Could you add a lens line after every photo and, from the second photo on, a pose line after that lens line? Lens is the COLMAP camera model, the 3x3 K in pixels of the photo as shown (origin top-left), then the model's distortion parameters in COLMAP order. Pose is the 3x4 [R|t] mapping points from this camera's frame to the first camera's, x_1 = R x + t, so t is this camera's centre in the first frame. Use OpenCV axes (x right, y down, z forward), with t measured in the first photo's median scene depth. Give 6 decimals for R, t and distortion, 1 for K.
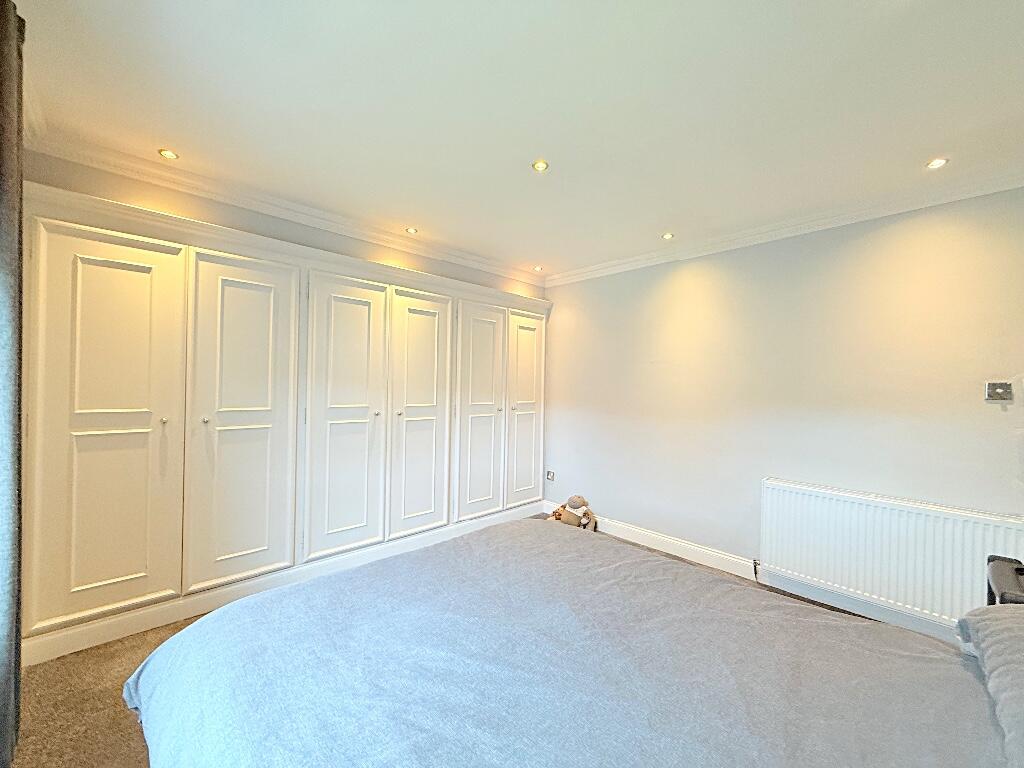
lens RADIAL K [[408.1, 0, 519.0], [0, 408.1, 386.9], [0, 0, 1]] dist [-0.007301, 0.000991]
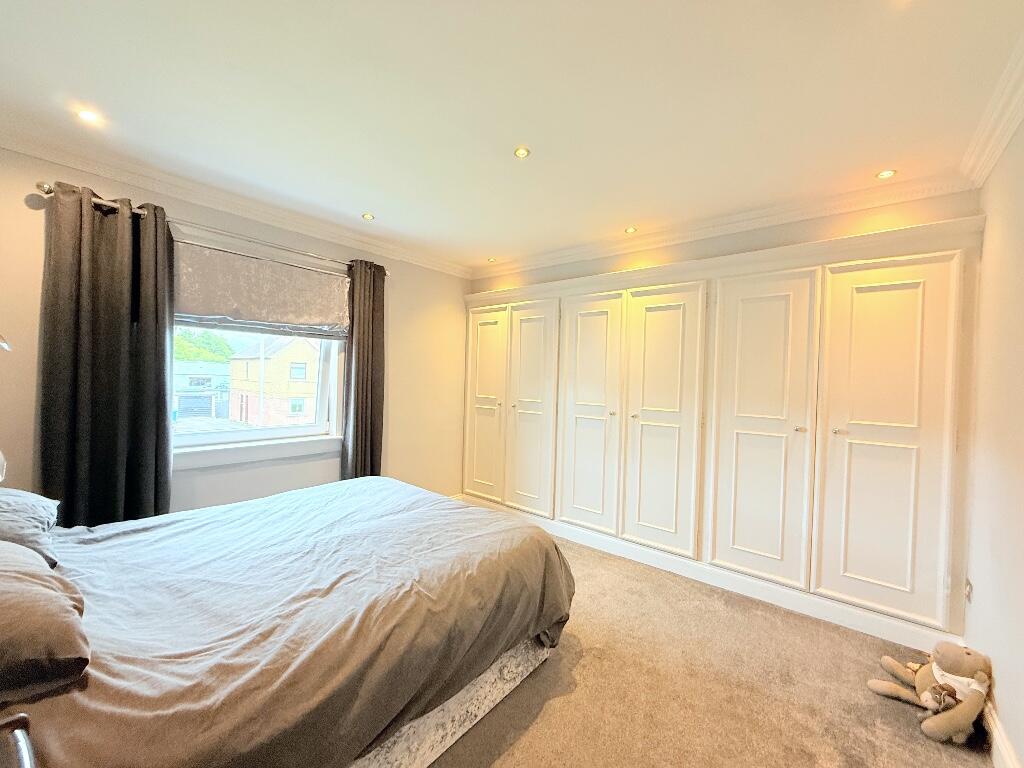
lens RADIAL K [[408.1, 0, 518.4], [0, 408.1, 382.0], [0, 0, 1]] dist [-0.007301, 0.000991]
pose [[0.119029, -0.003943, -0.992883, 0.652913], [-0.027850, 0.999585, -0.007308, -0.001651], [0.992500, 0.028522, 0.118870, 0.595593]]
